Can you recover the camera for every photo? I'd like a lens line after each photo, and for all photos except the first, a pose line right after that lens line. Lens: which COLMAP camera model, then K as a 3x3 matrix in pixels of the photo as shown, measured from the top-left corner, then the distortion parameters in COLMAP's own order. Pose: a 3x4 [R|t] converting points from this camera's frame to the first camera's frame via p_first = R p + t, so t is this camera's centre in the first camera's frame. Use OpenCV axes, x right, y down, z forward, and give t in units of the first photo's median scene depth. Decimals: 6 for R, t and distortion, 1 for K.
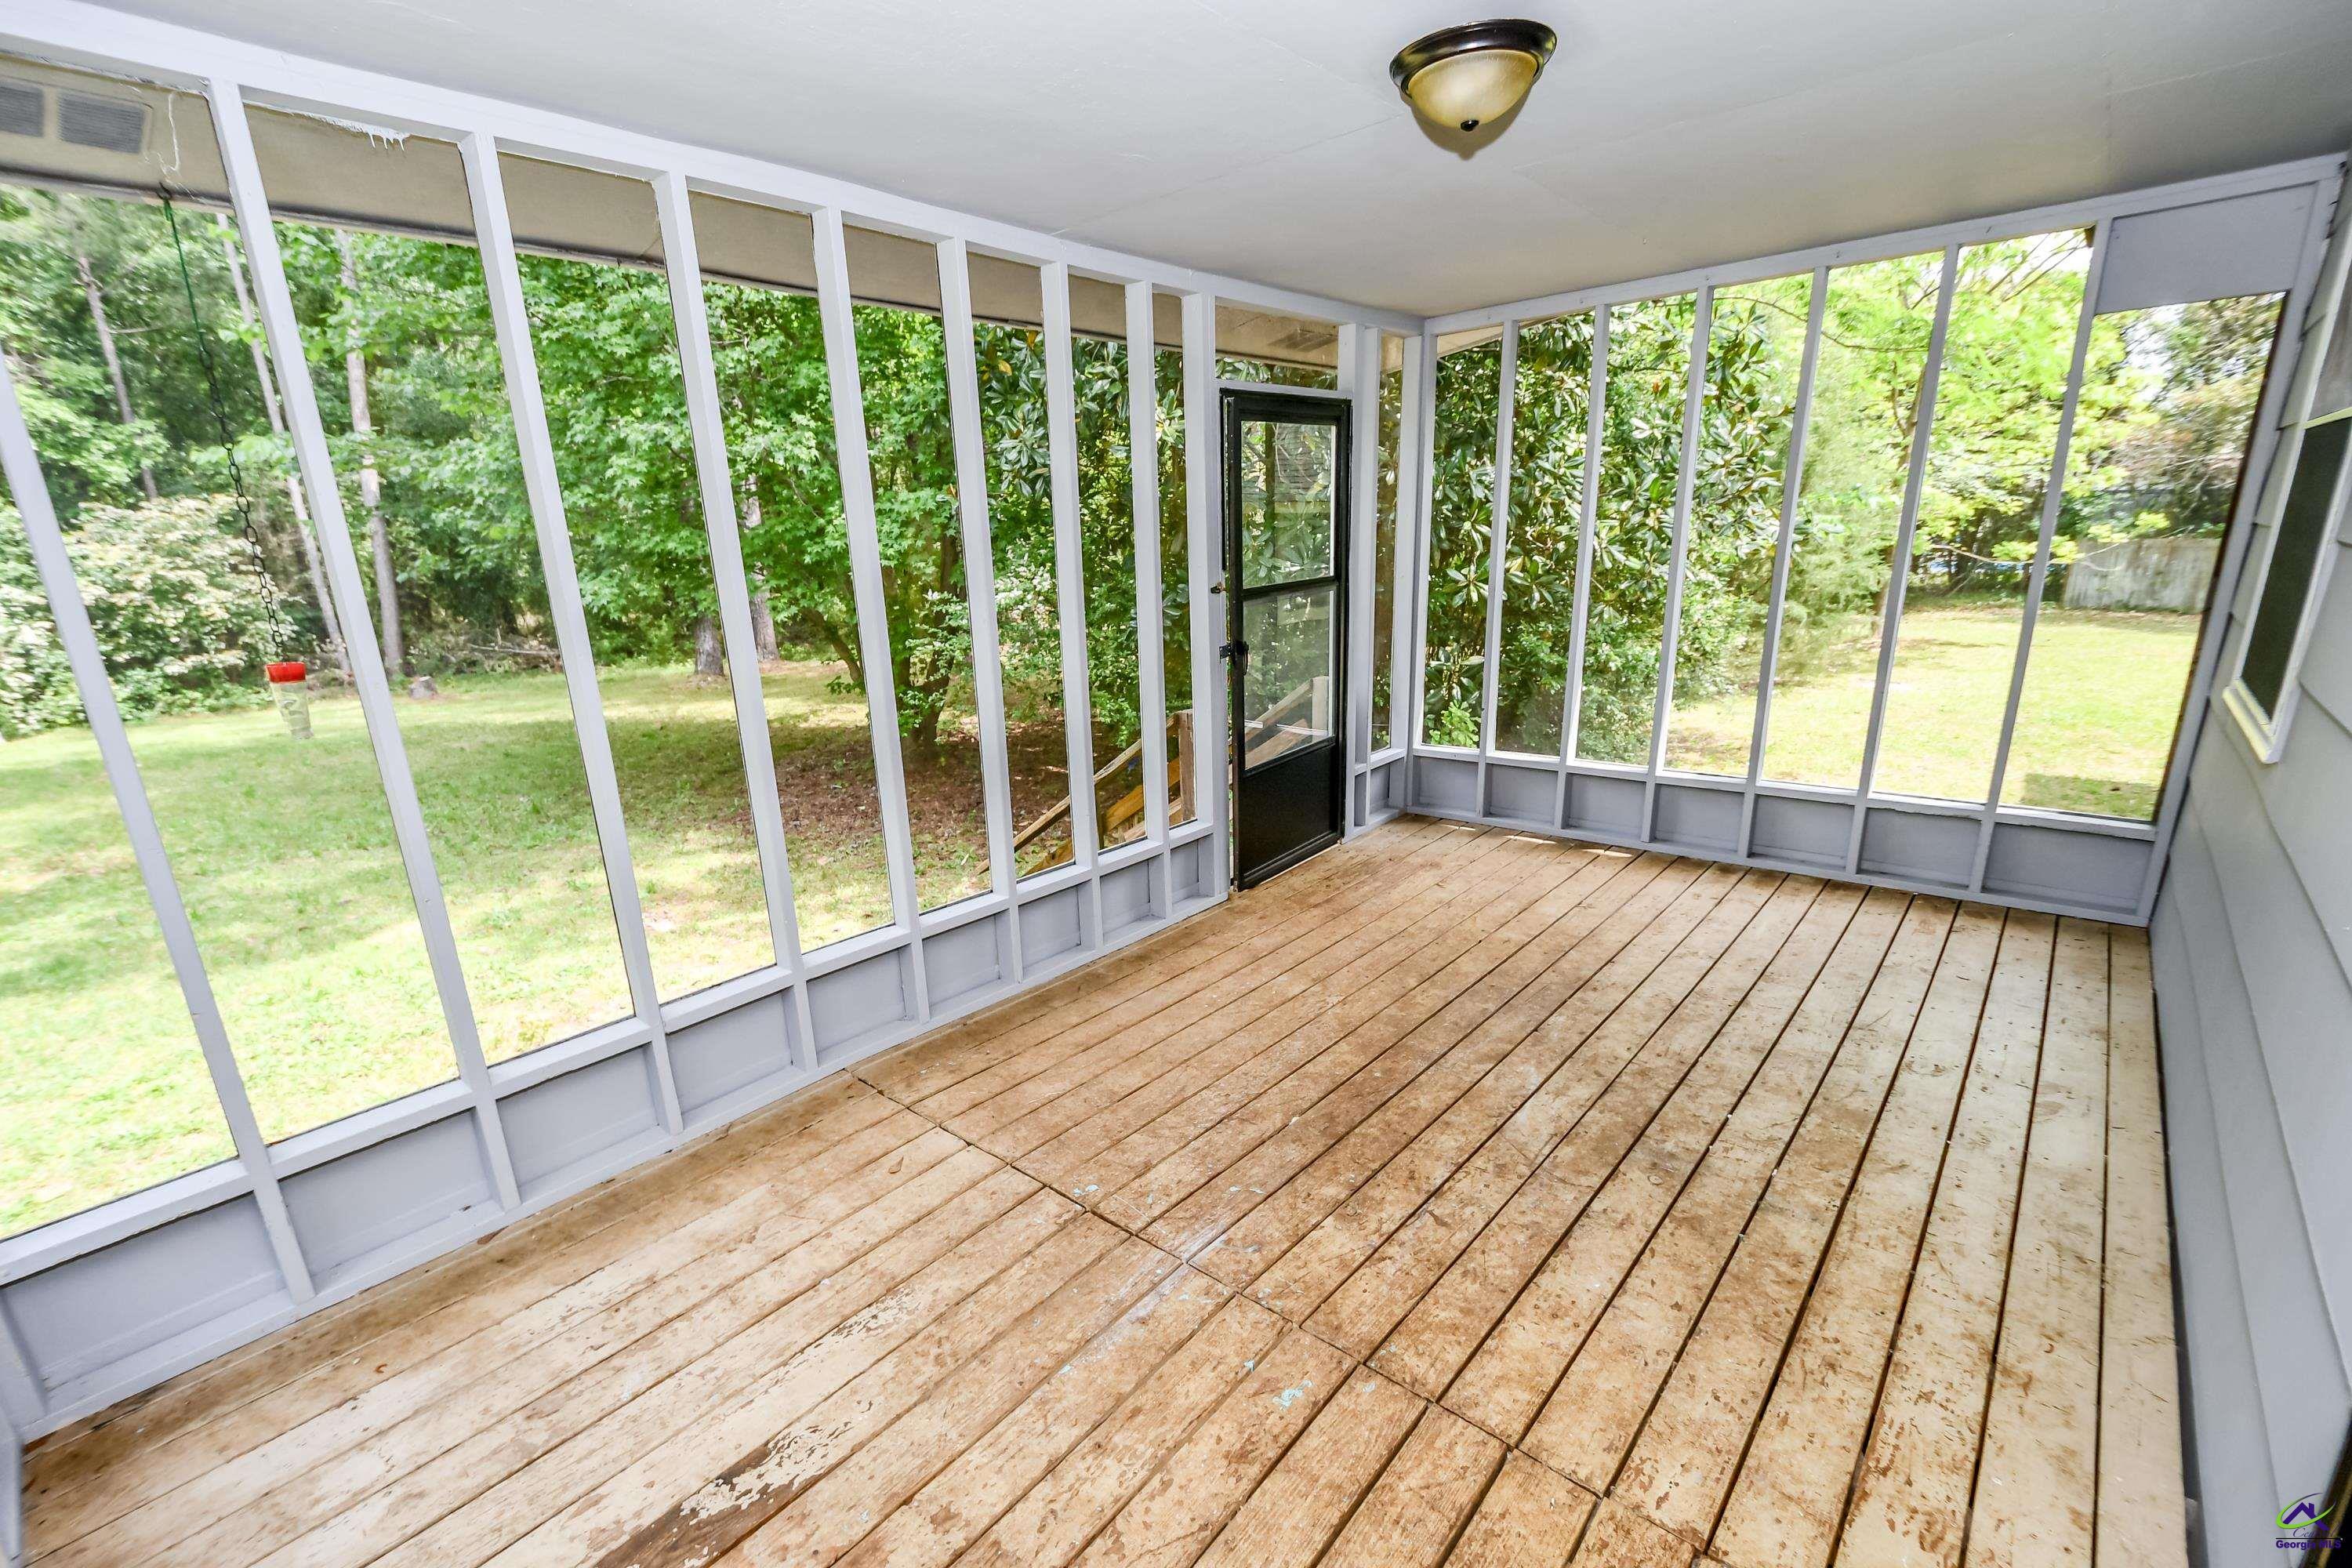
lens RADIAL K [[1033.4, 0, 1158.8], [0, 1033.4, 786.2], [0, 0, 1]] dist [-0.001085, -0.001568]
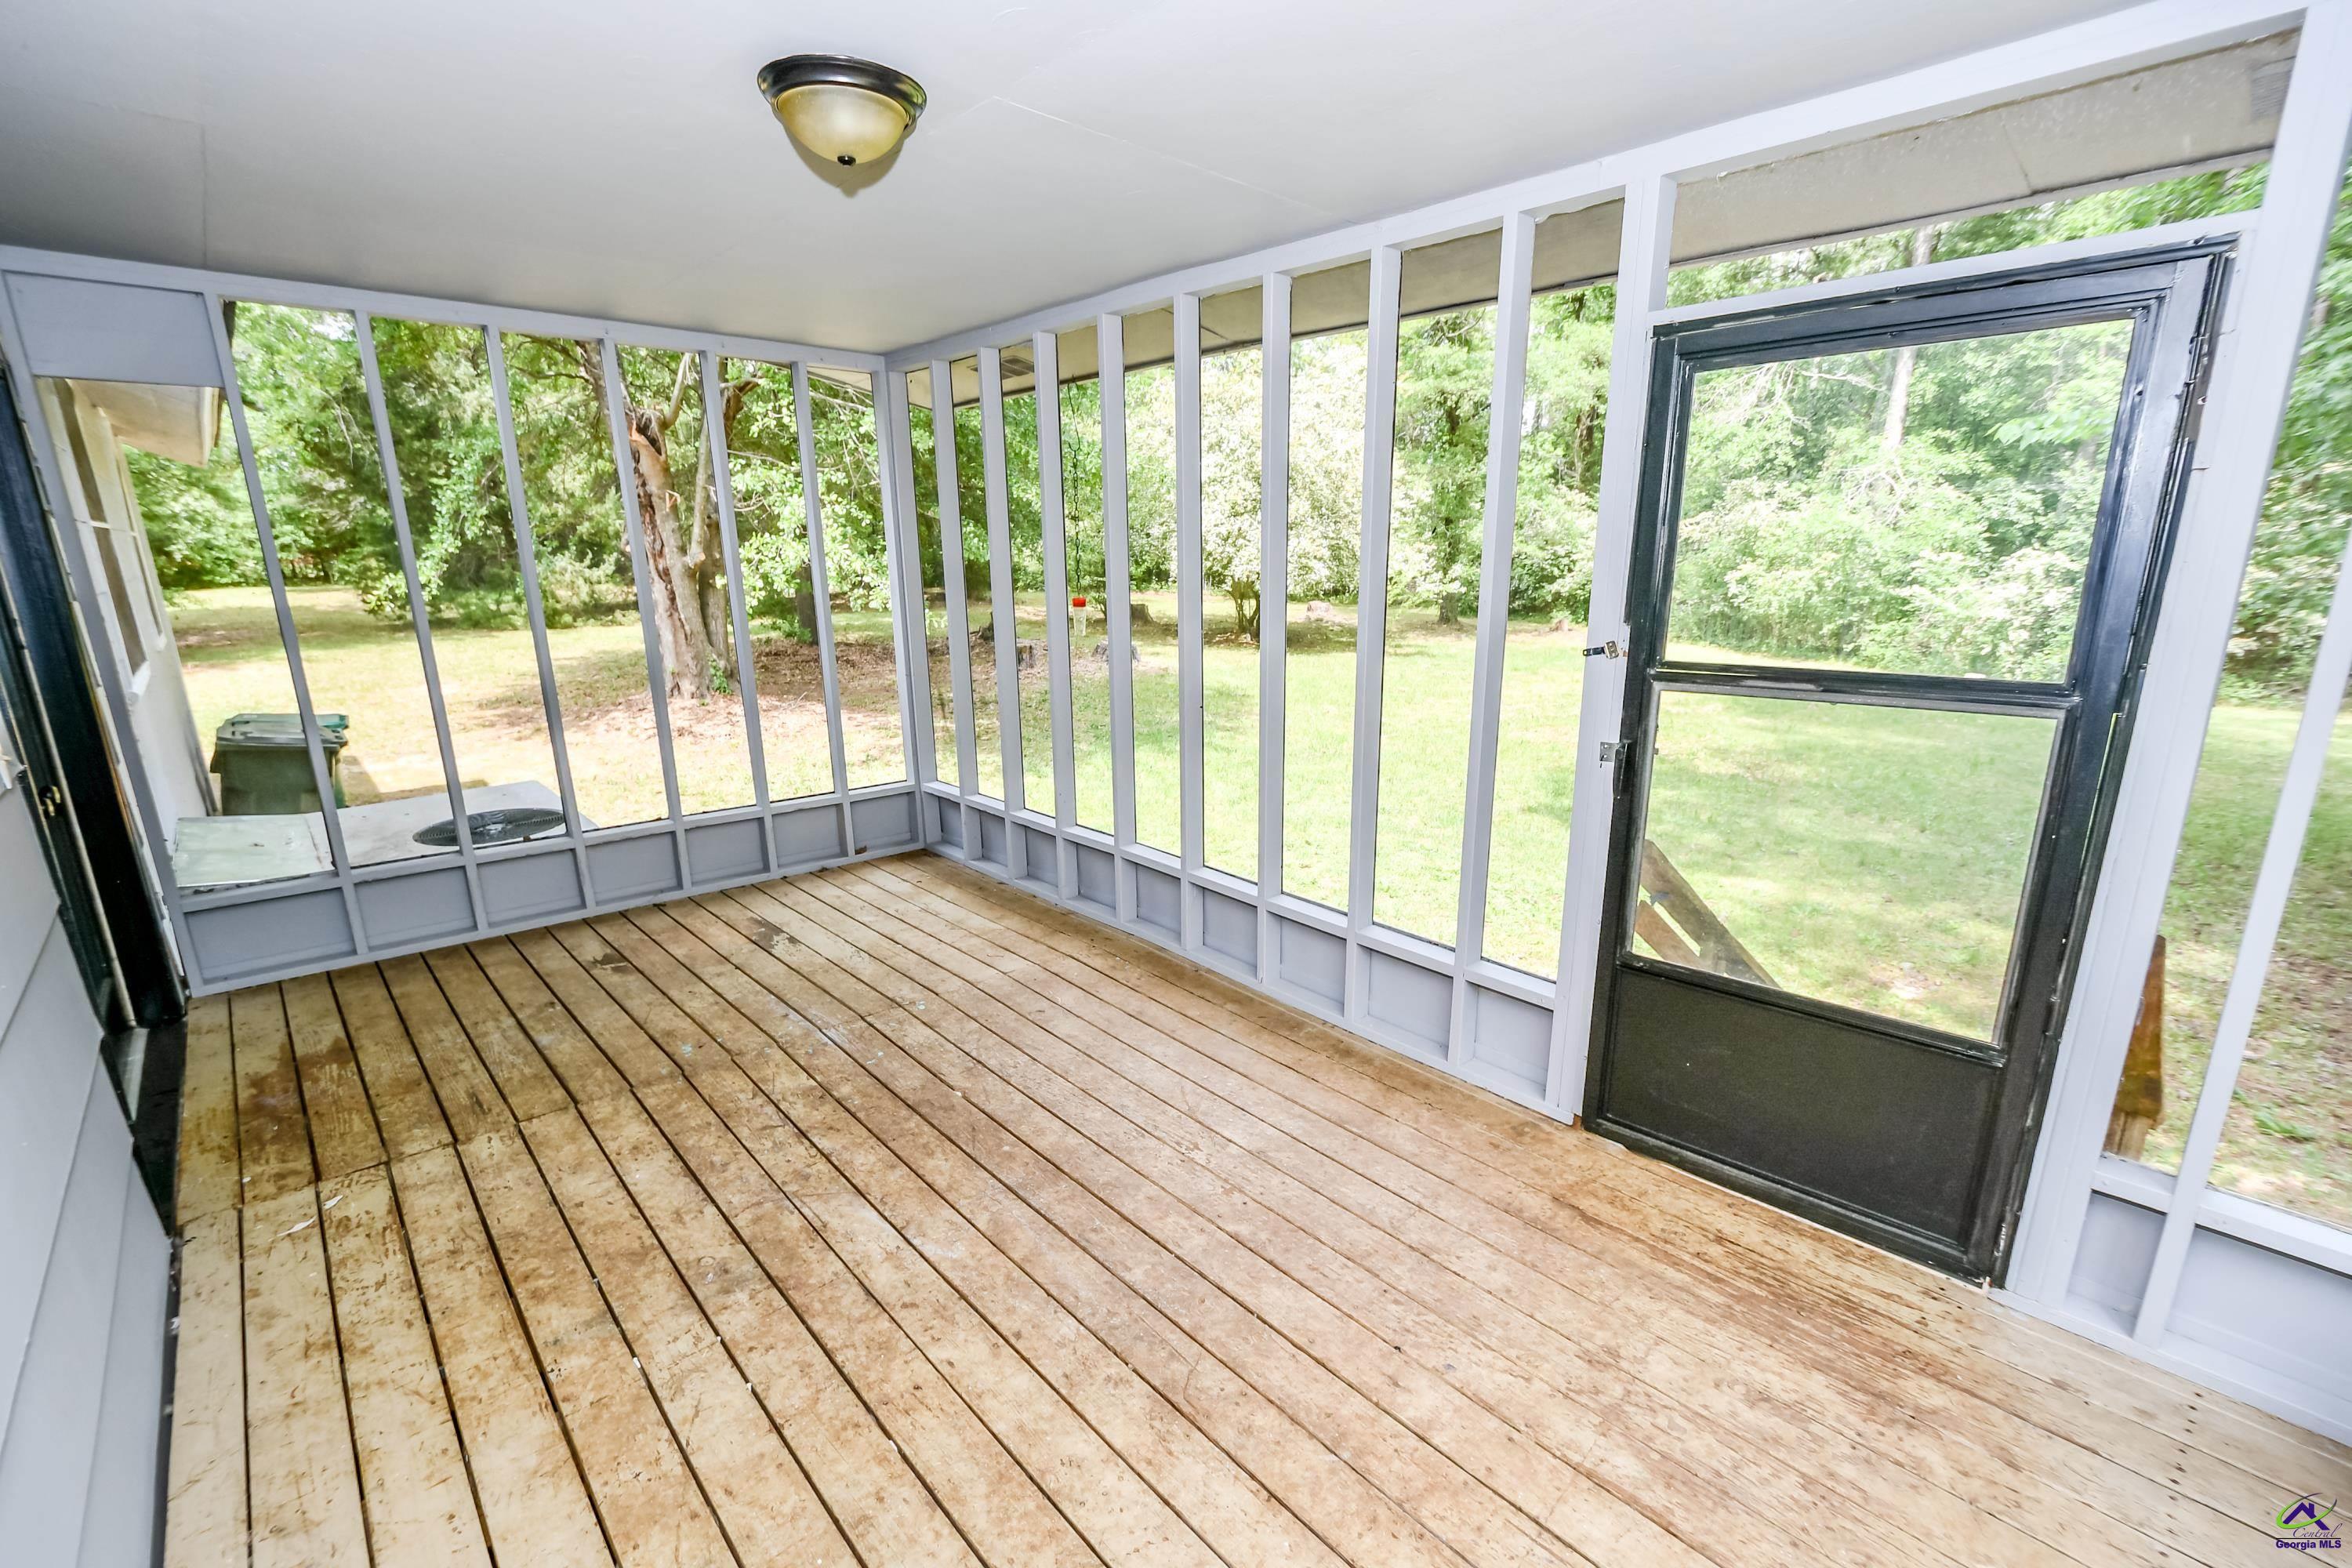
lens RADIAL K [[1033.4, 0, 1161.3], [0, 1033.4, 794.9], [0, 0, 1]] dist [-0.001085, -0.001568]
pose [[-0.111736, 0.270320, -0.956265, 1.241699], [-0.236461, 0.927418, 0.289796, -0.399232], [0.965195, 0.258500, -0.039706, 1.343496]]
